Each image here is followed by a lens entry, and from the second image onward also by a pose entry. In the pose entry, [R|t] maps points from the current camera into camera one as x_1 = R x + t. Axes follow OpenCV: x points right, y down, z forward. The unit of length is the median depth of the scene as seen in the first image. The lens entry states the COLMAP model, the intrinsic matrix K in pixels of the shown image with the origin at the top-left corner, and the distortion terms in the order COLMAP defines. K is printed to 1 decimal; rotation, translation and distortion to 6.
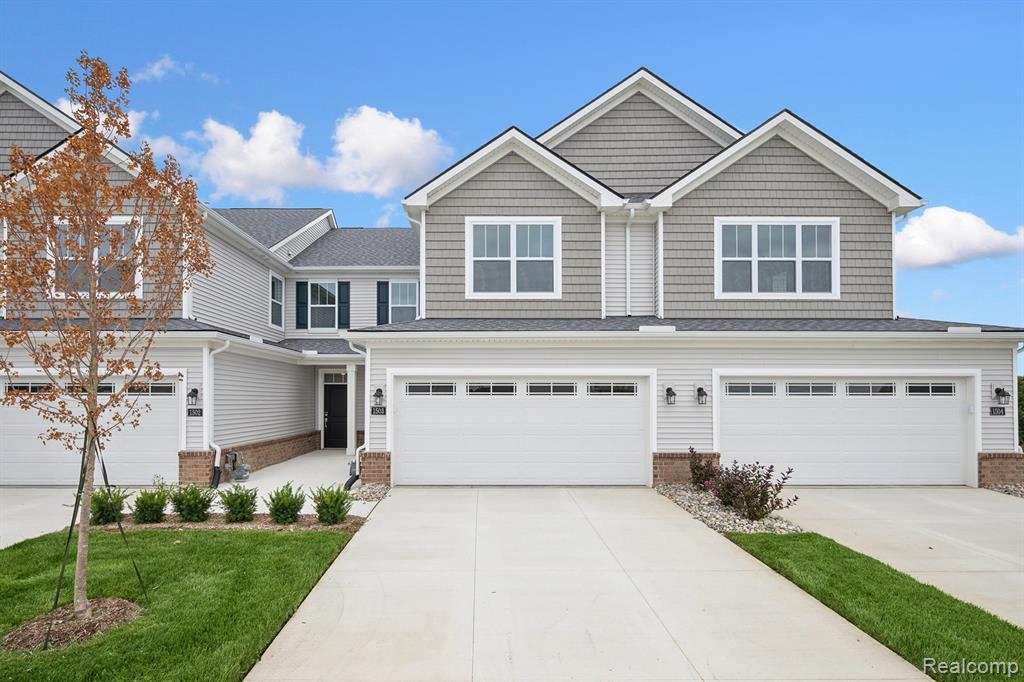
lens RADIAL K [[404.0, 0, 511.9], [0, 404.0, 344.6], [0, 0, 1]] dist [-0.000998, -0.000288]
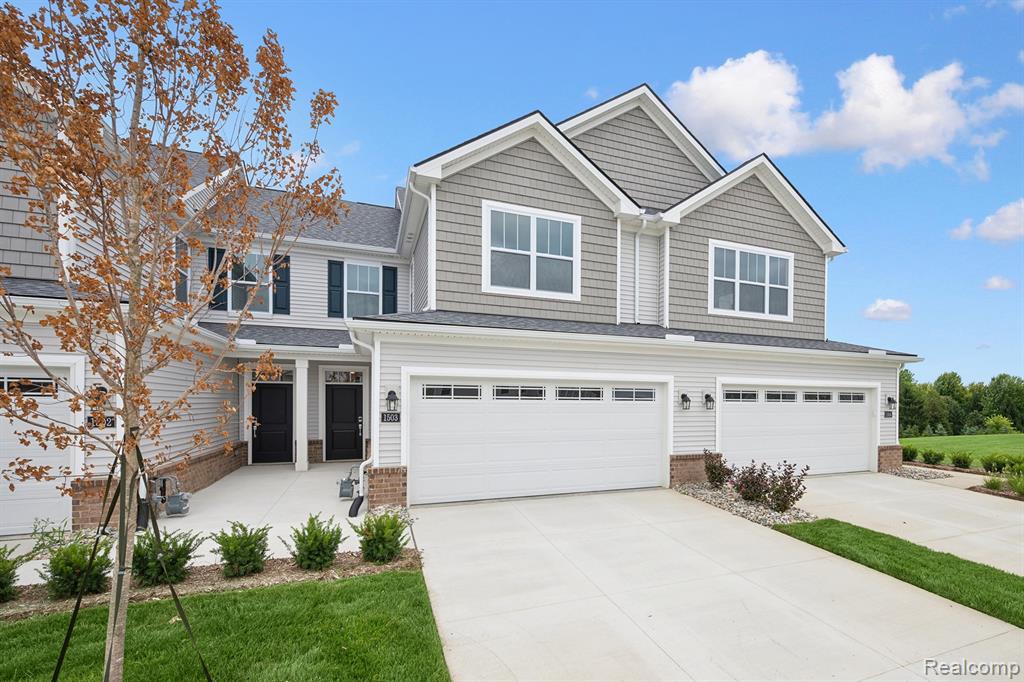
lens RADIAL K [[402.4, 0, 512.5], [0, 402.4, 357.2], [0, 0, 1]] dist [-0.000145, -0.000017]
pose [[0.943198, 0.041579, 0.329620, -0.352806], [-0.050044, 0.998598, 0.017235, 0.013009], [-0.328442, -0.032751, 0.943956, 0.135688]]
